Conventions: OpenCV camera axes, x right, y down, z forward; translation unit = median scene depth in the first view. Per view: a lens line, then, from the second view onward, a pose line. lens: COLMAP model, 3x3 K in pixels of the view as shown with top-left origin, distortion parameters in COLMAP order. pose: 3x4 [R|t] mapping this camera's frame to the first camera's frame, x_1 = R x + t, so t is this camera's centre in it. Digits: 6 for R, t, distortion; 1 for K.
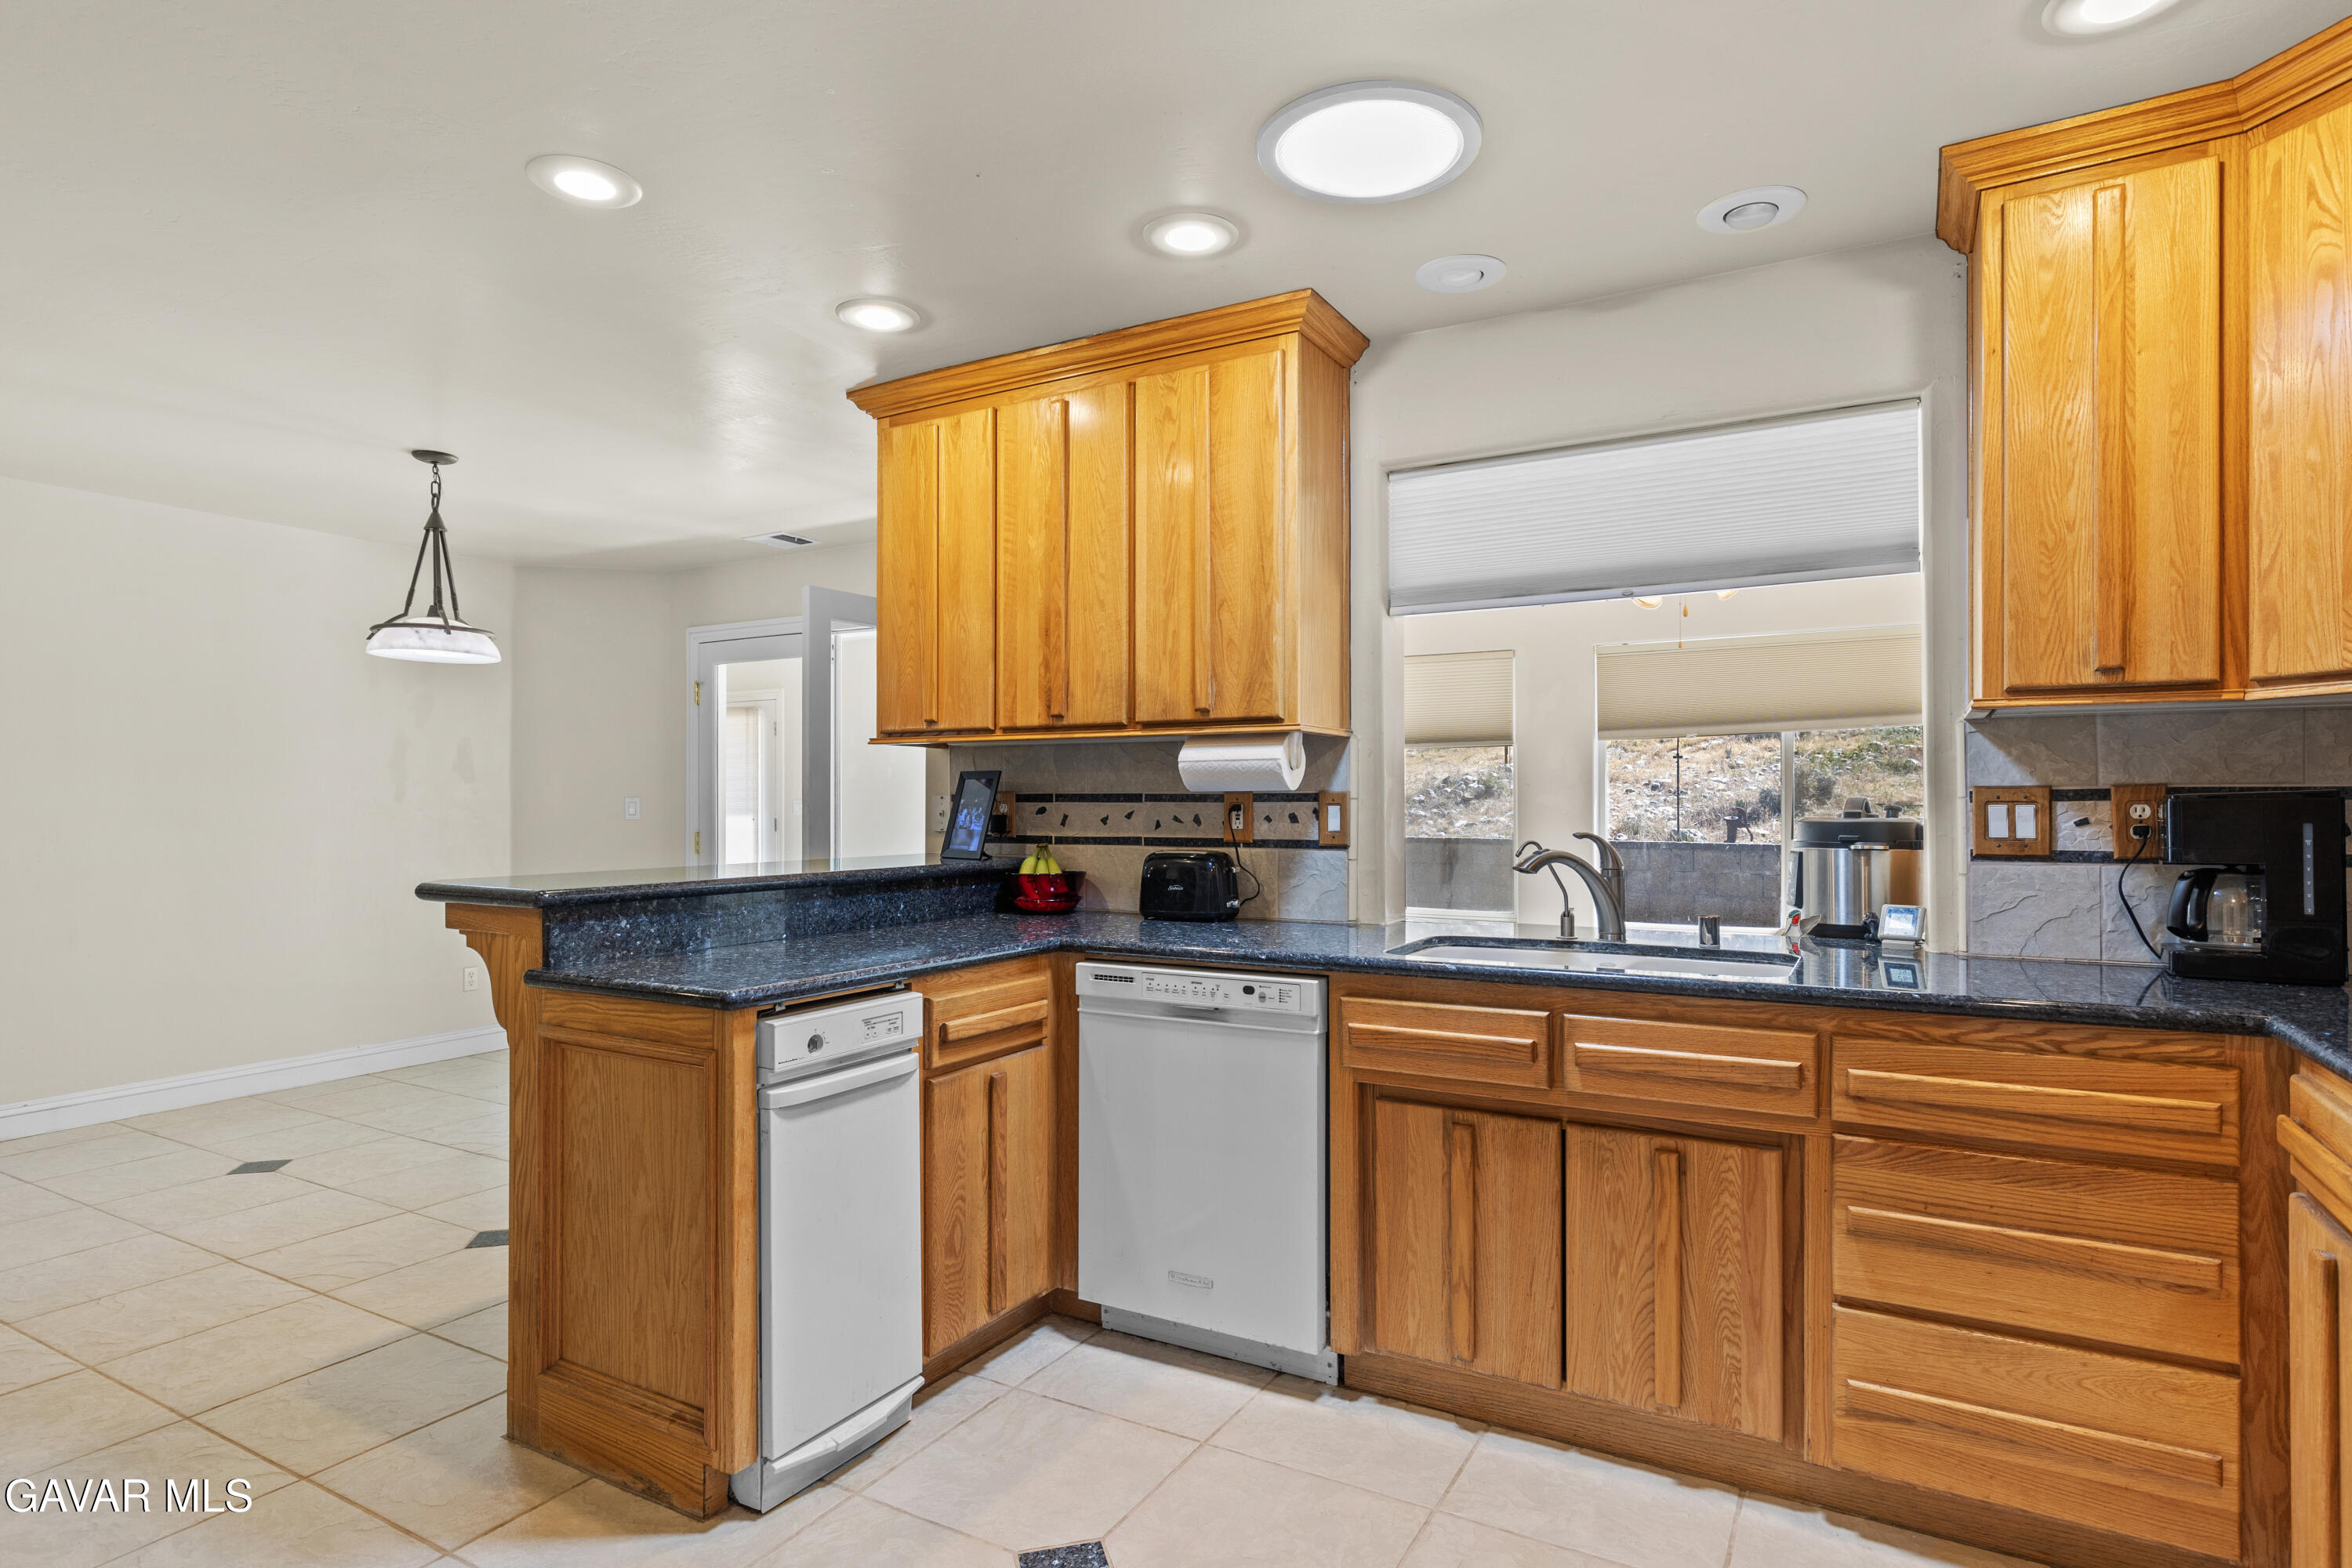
lens RADIAL K [[1232.3, 0, 1187.0], [0, 1232.3, 793.1], [0, 0, 1]] dist [-0.000570, -0.000308]
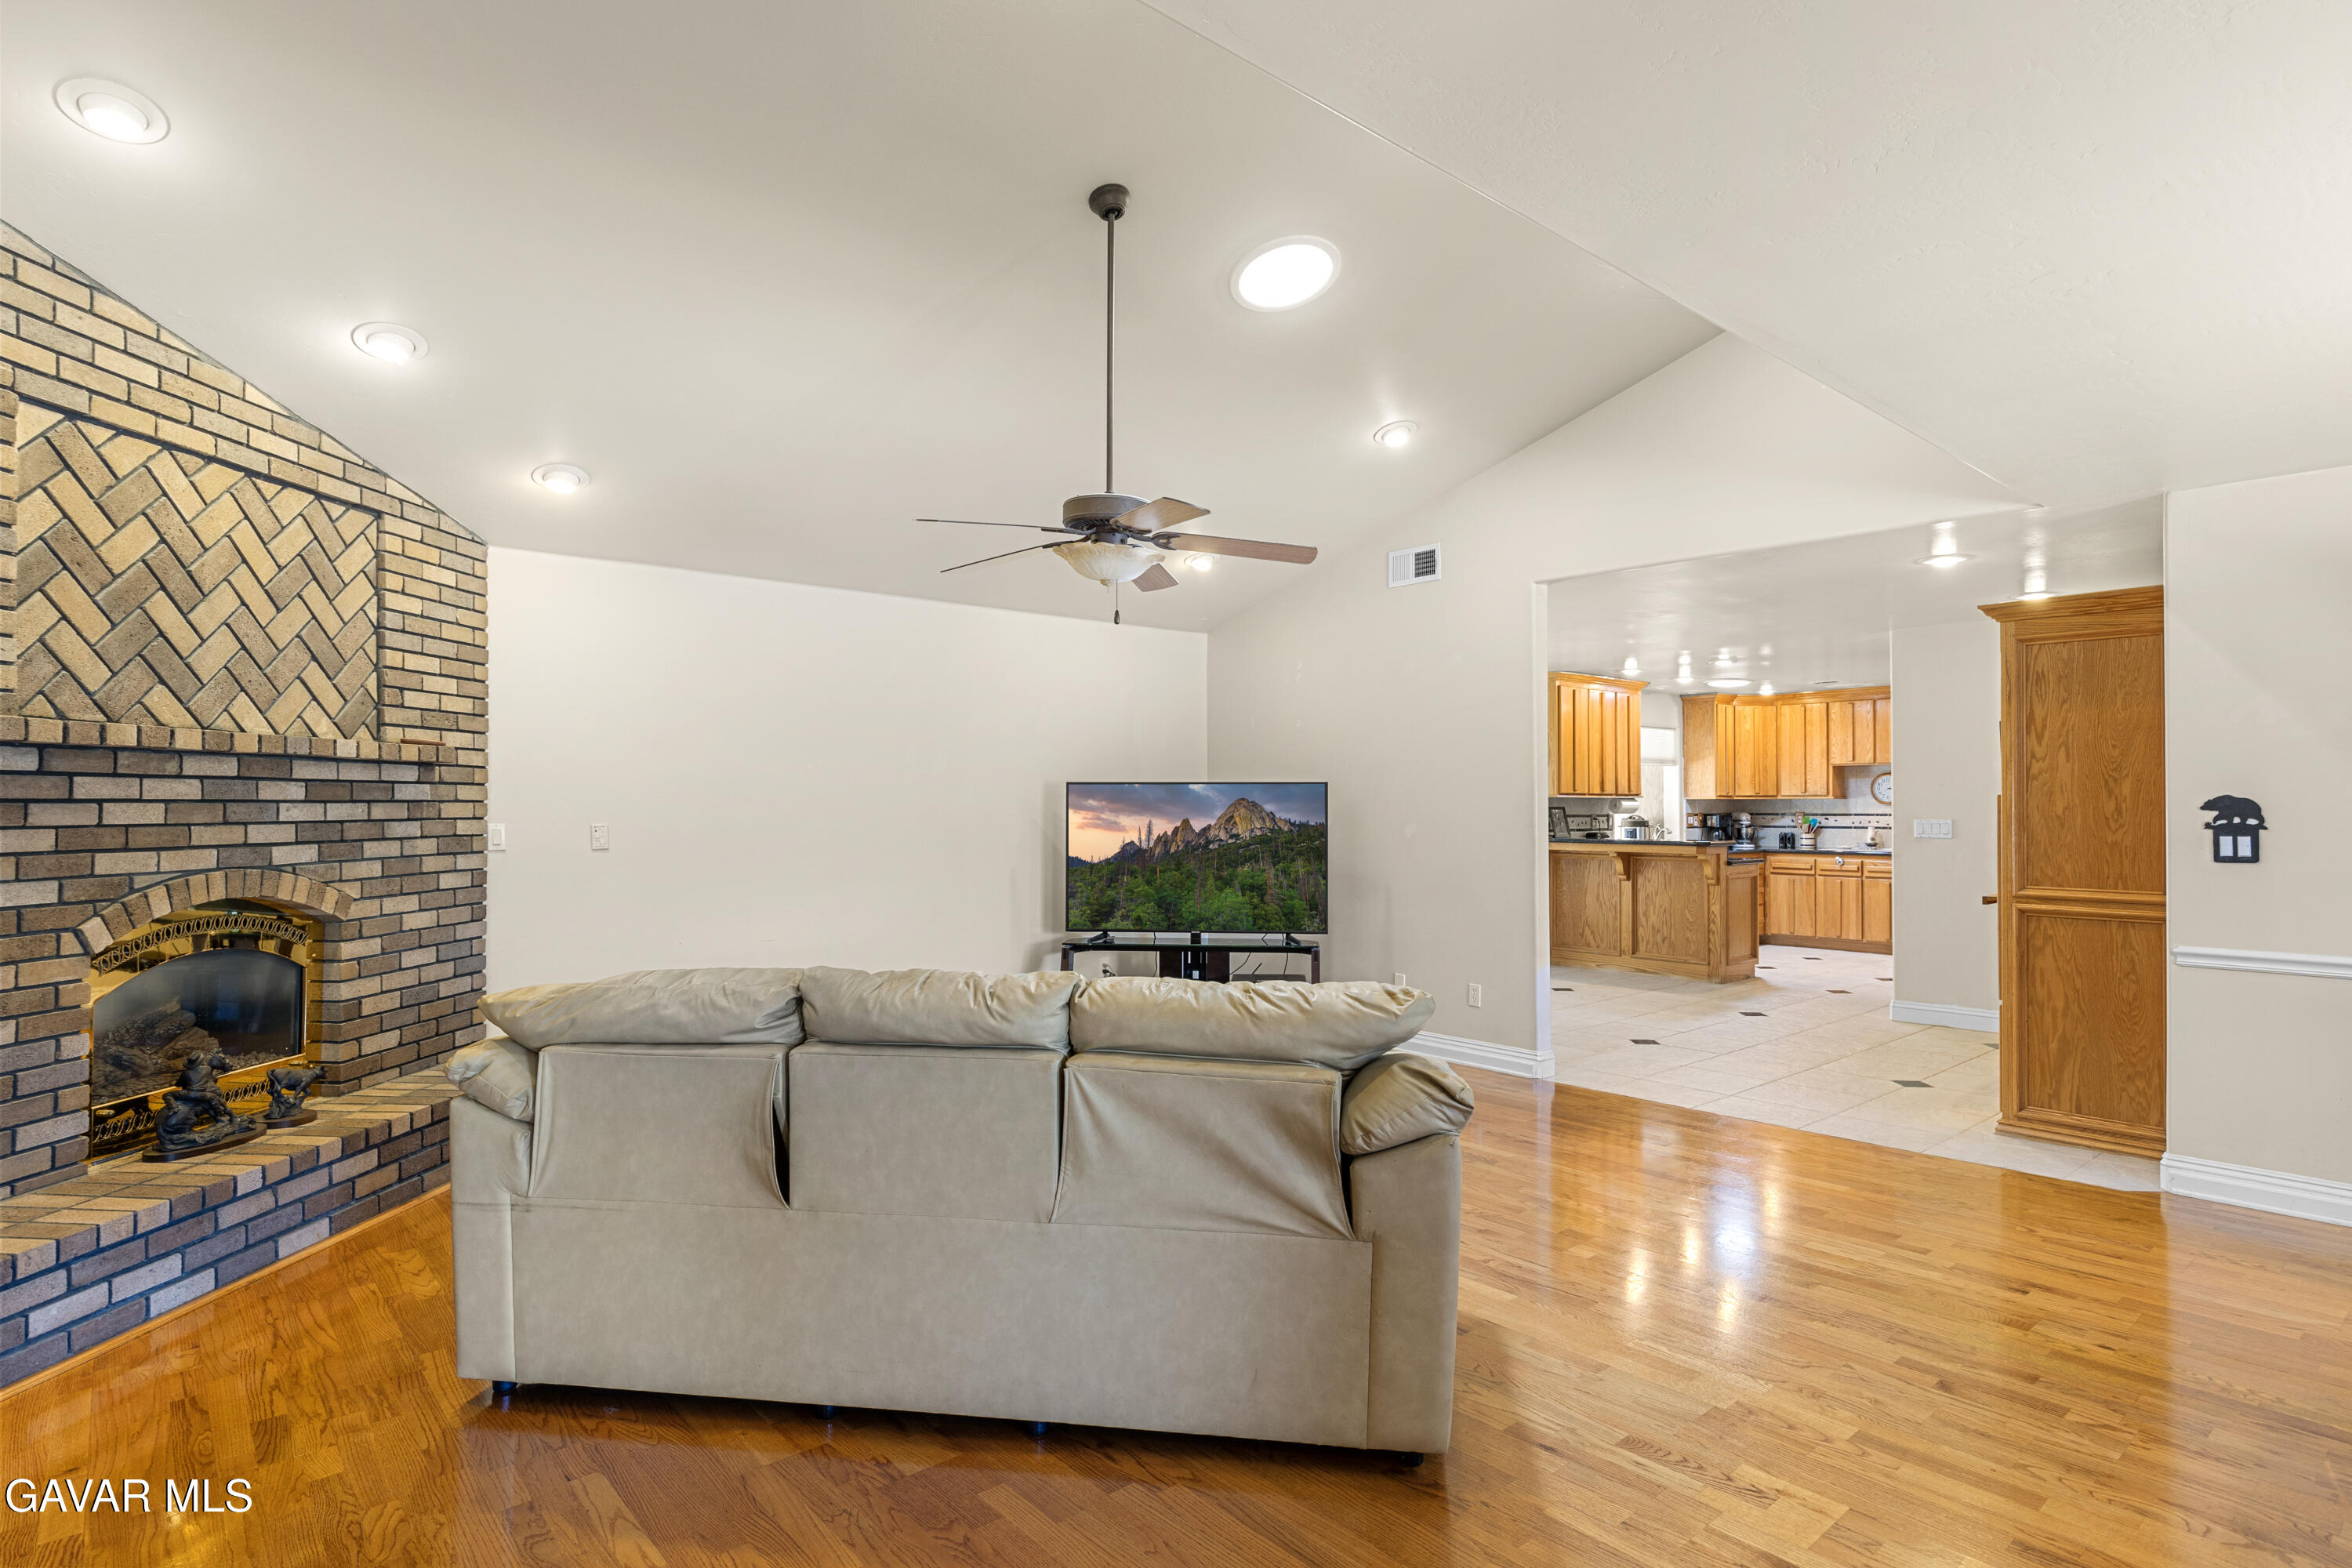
lens RADIAL K [[1218.3, 0, 1186.8], [0, 1218.3, 791.1], [0, 0, 1]] dist [0.002850, 0.000280]
pose [[0.325942, 0.012519, 0.945307, -3.550388], [-0.007309, 0.999916, -0.010722, -0.020031], [-0.945361, -0.003415, 0.326006, 1.014199]]
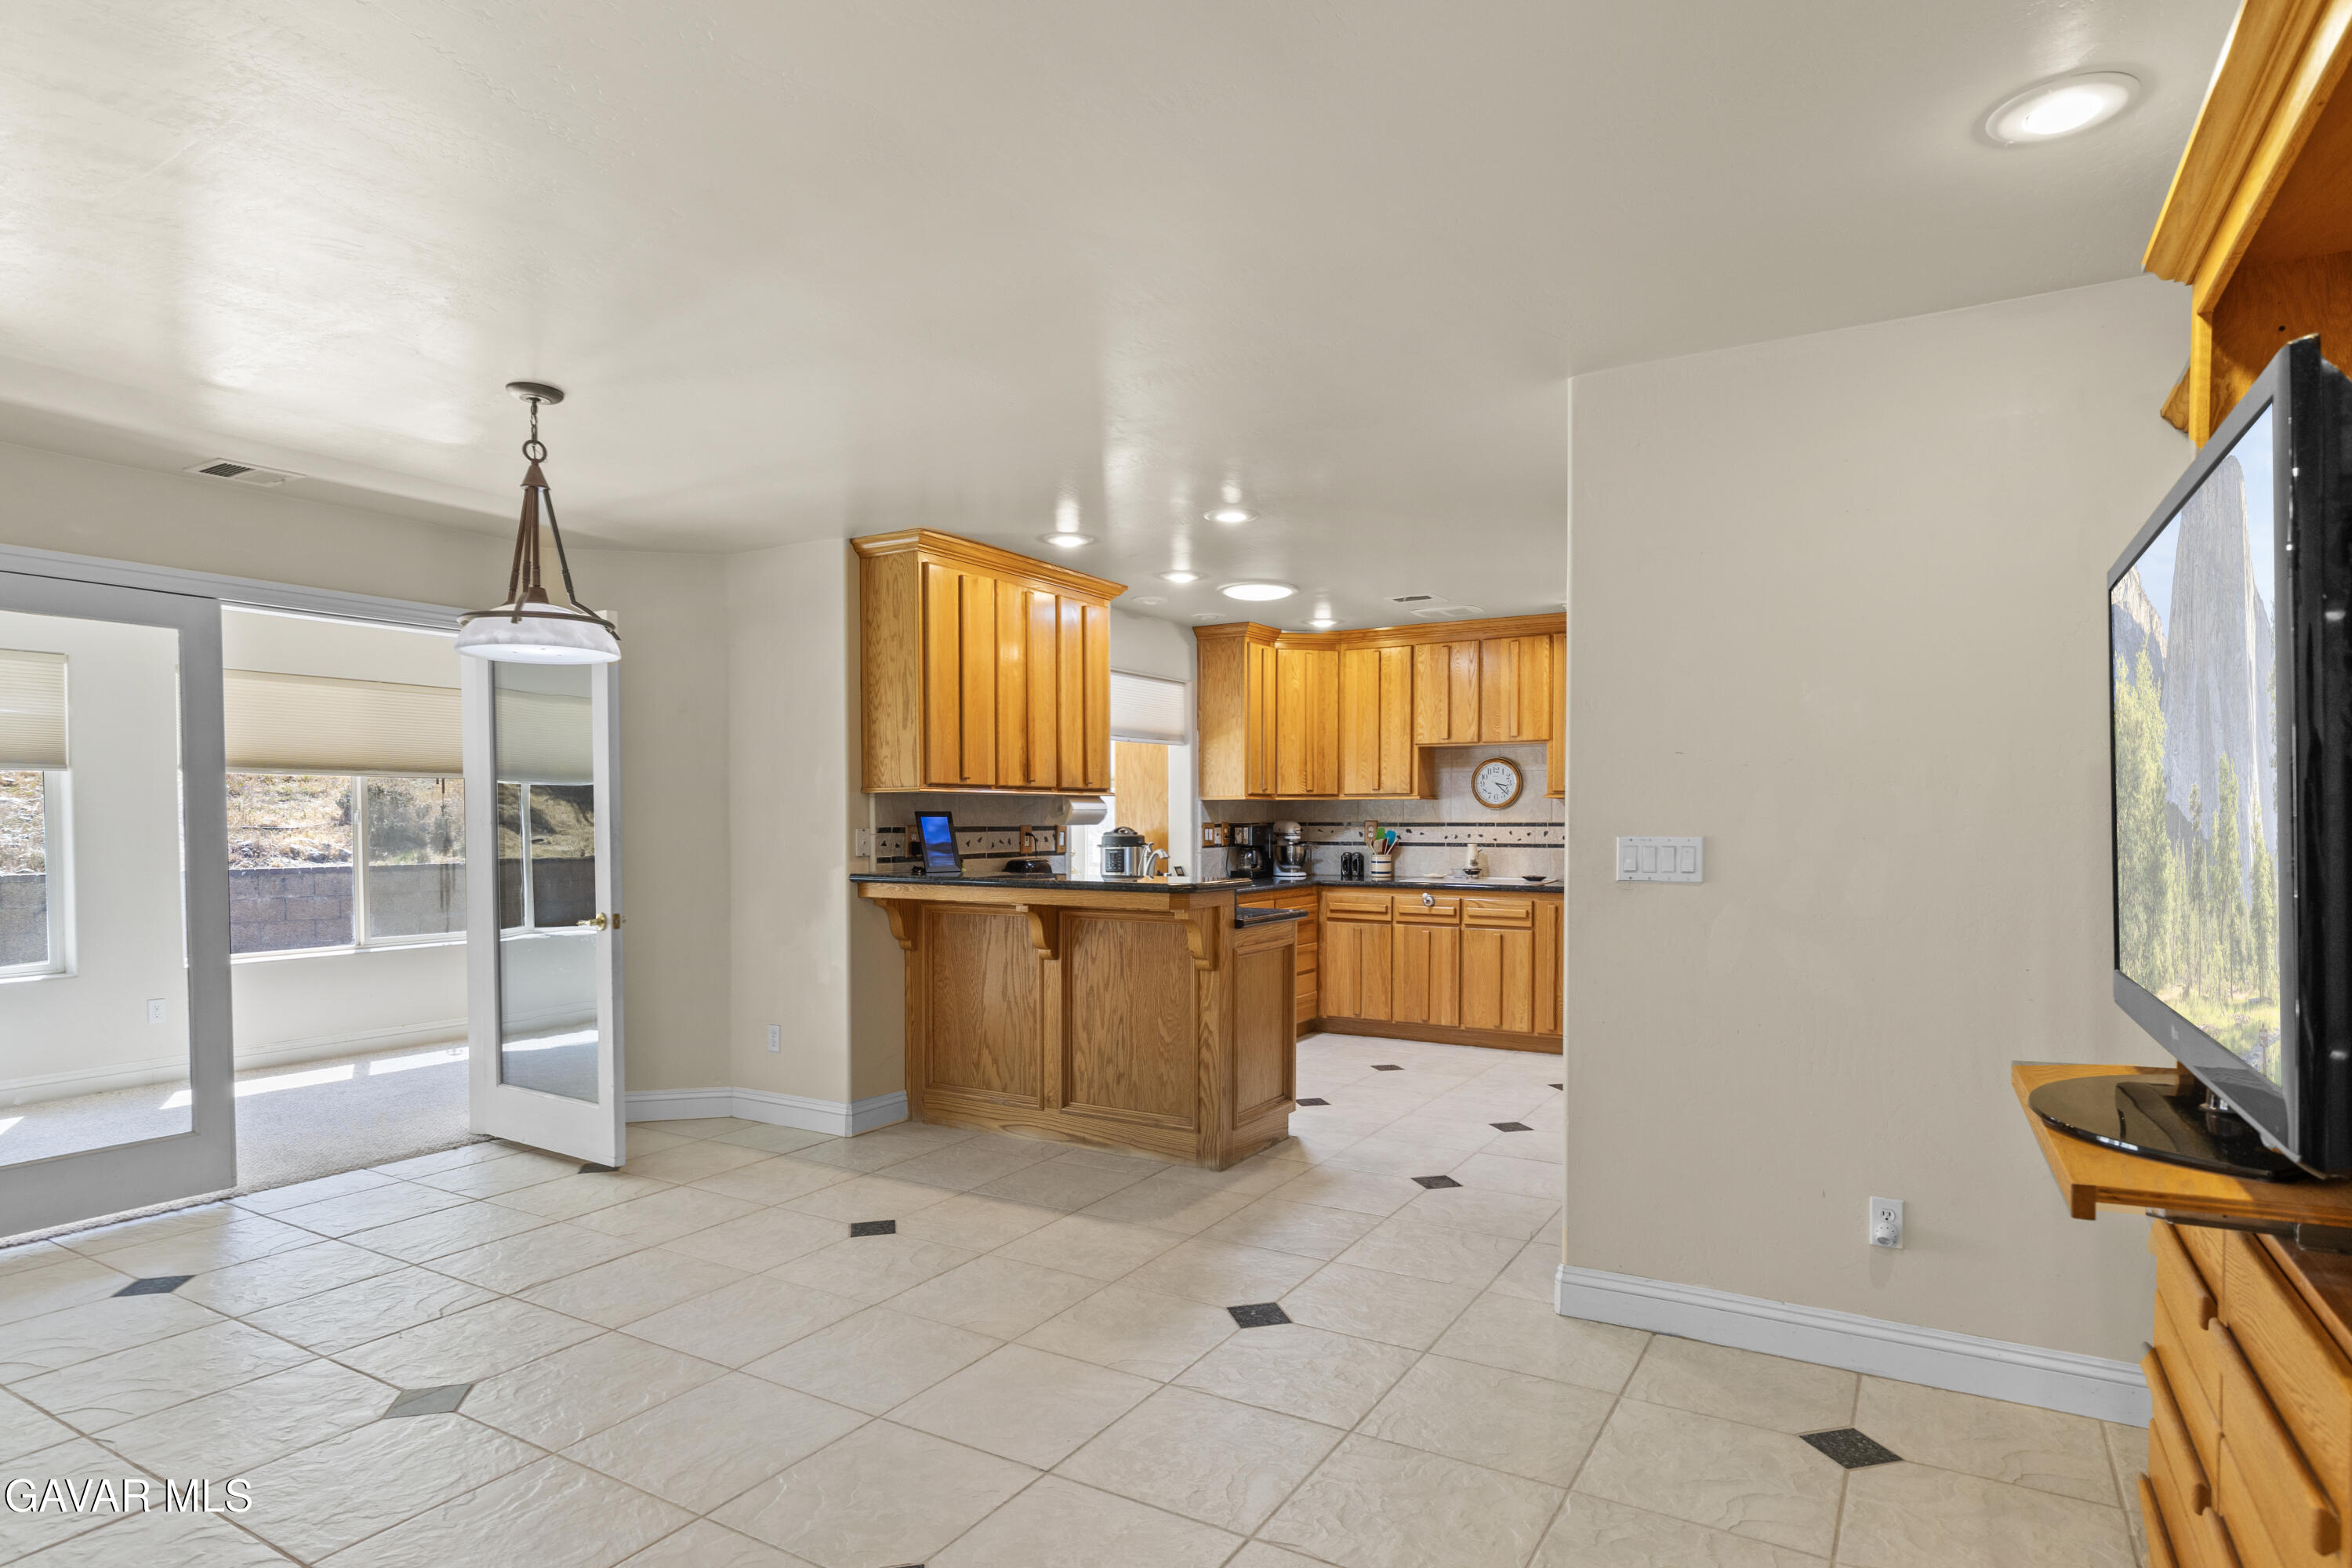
lens RADIAL K [[1270.1, 0, 1174.7], [0, 1270.1, 859.7], [0, 0, 1]] dist [-0.000061, -0.000100]
pose [[0.022240, -0.032807, 0.999214, -1.878316], [-0.004800, 0.999446, 0.032921, -0.013288], [-0.999741, -0.005528, 0.022070, 0.781293]]
